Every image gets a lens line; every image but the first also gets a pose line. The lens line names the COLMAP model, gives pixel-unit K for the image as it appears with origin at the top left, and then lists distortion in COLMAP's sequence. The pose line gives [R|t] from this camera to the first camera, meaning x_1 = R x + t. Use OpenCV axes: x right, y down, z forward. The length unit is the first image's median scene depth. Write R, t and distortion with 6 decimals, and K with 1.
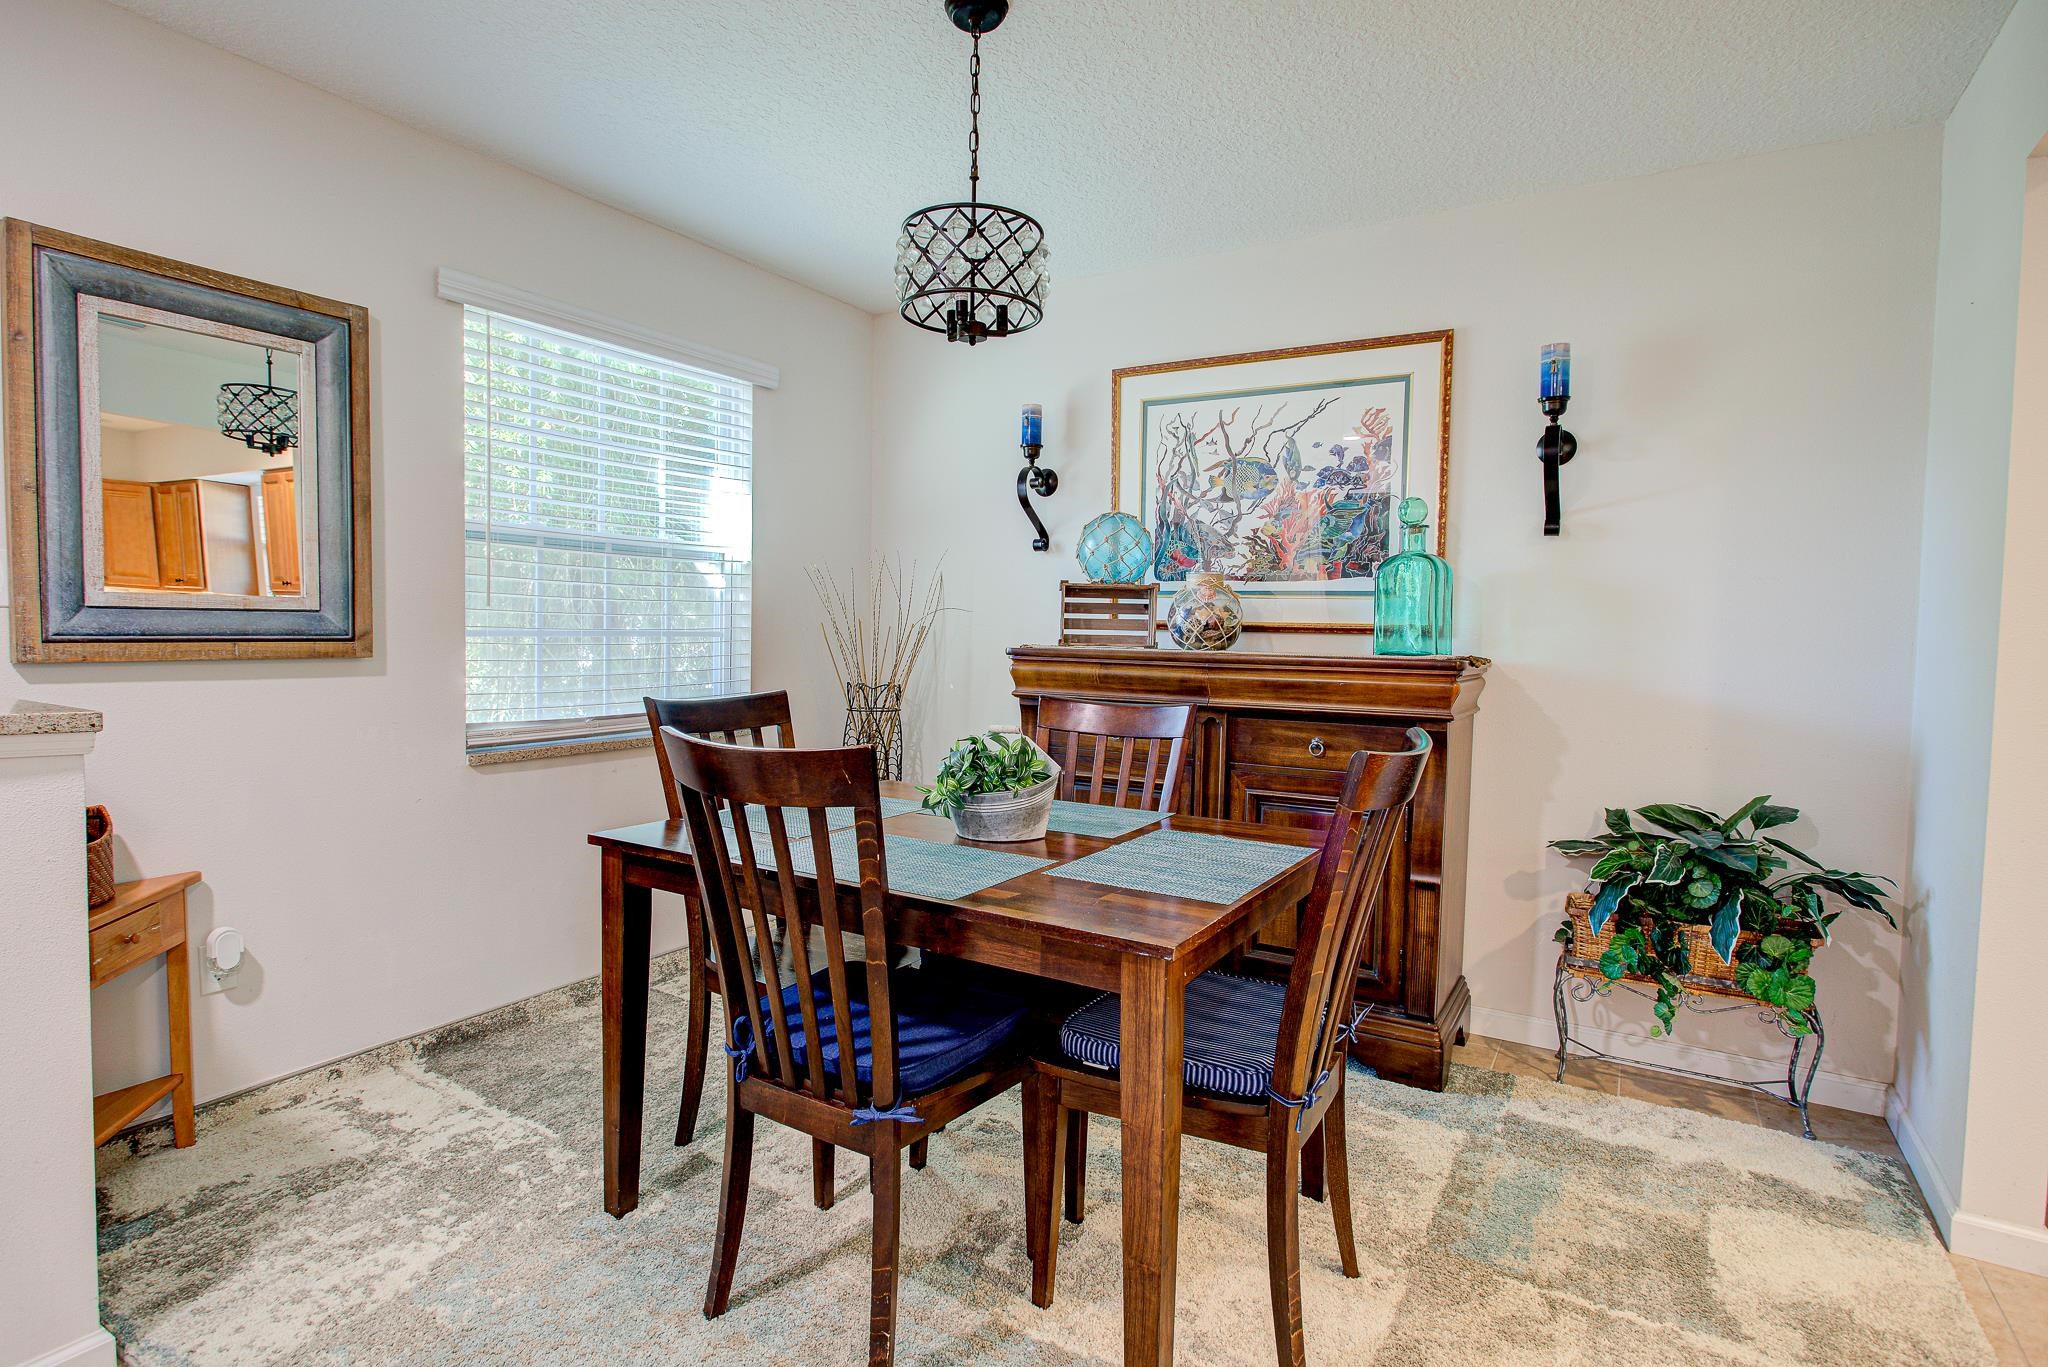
lens RADIAL K [[1040.3, 0, 1019.3], [0, 1040.3, 683.2], [0, 0, 1]] dist [-0.017149, 0.003229]
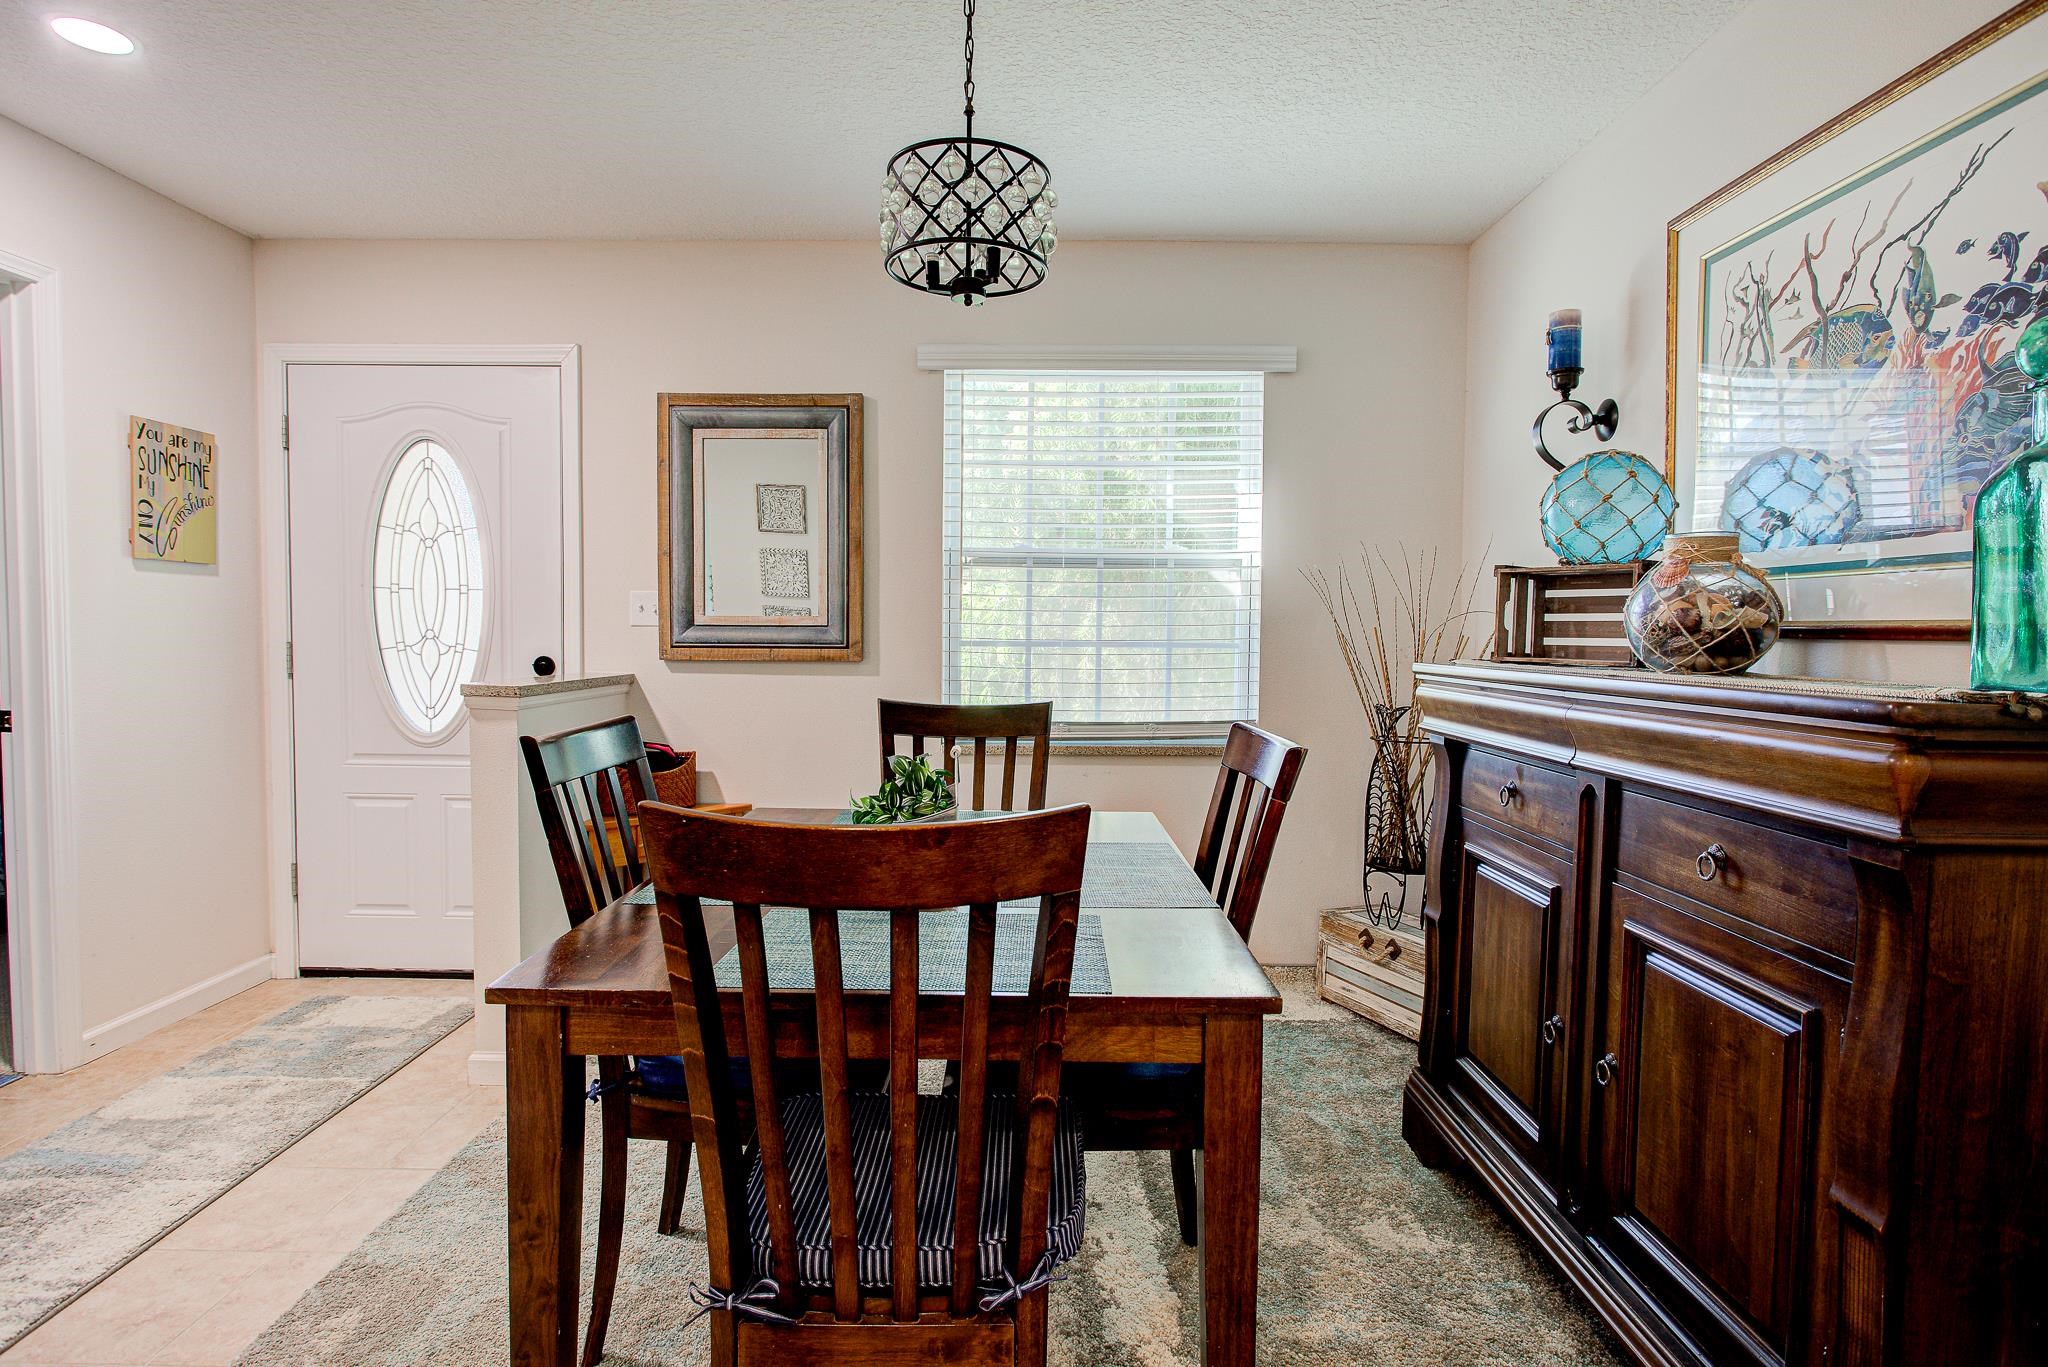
lens RADIAL K [[1040.3, 0, 1023.1], [0, 1040.3, 682.6], [0, 0, 1]] dist [-0.017149, 0.003229]
pose [[0.517374, 0.029491, -0.855251, 0.475469], [-0.044765, 0.998970, 0.007367, -0.013564], [0.854588, 0.034473, 0.518162, 0.395644]]
